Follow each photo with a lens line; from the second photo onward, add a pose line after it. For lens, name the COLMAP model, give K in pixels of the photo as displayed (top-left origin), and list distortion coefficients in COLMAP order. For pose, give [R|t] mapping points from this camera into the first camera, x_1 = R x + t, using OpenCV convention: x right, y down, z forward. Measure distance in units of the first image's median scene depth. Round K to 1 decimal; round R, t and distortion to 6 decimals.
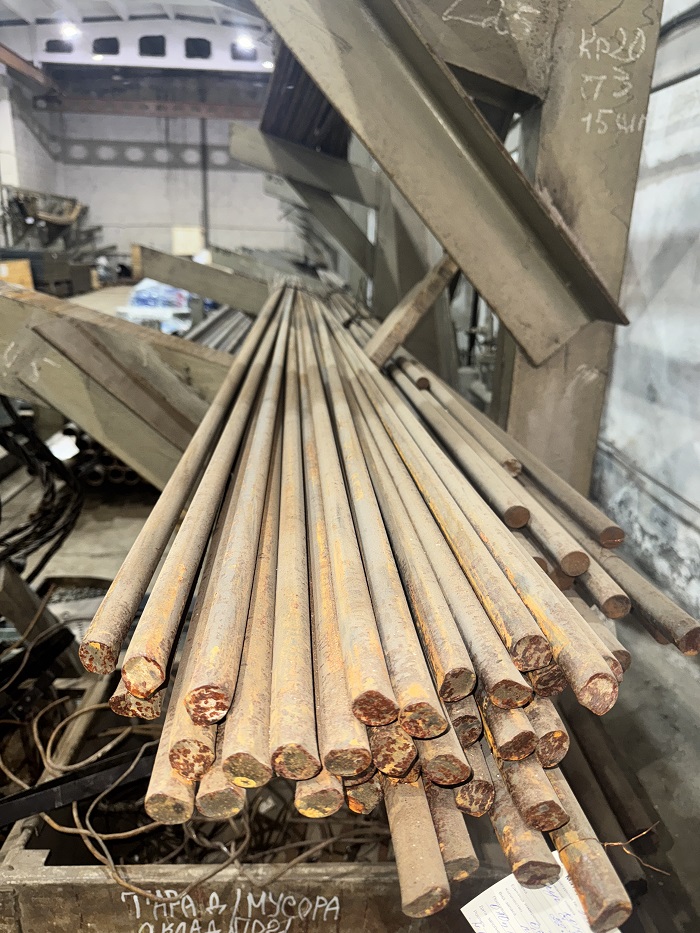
lens RADIAL K [[669.7, 0, 353.2], [0, 669.7, 466.3], [0, 0, 1]] dist [0.010283, -0.024882]
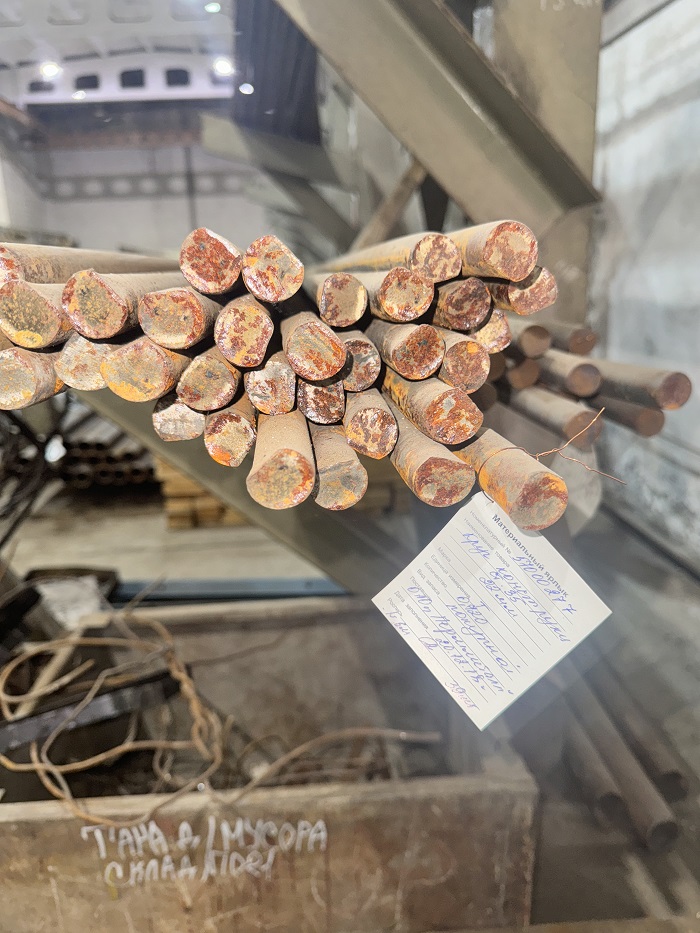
lens RADIAL K [[677.5, 0, 350.0], [0, 677.5, 466.5], [0, 0, 1]] dist [0.007210, -0.030007]
pose [[0.997531, -0.068456, -0.015662, 0.046741], [0.067902, 0.997128, -0.033534, 0.156630], [0.017912, 0.032388, 0.999315, 0.060671]]
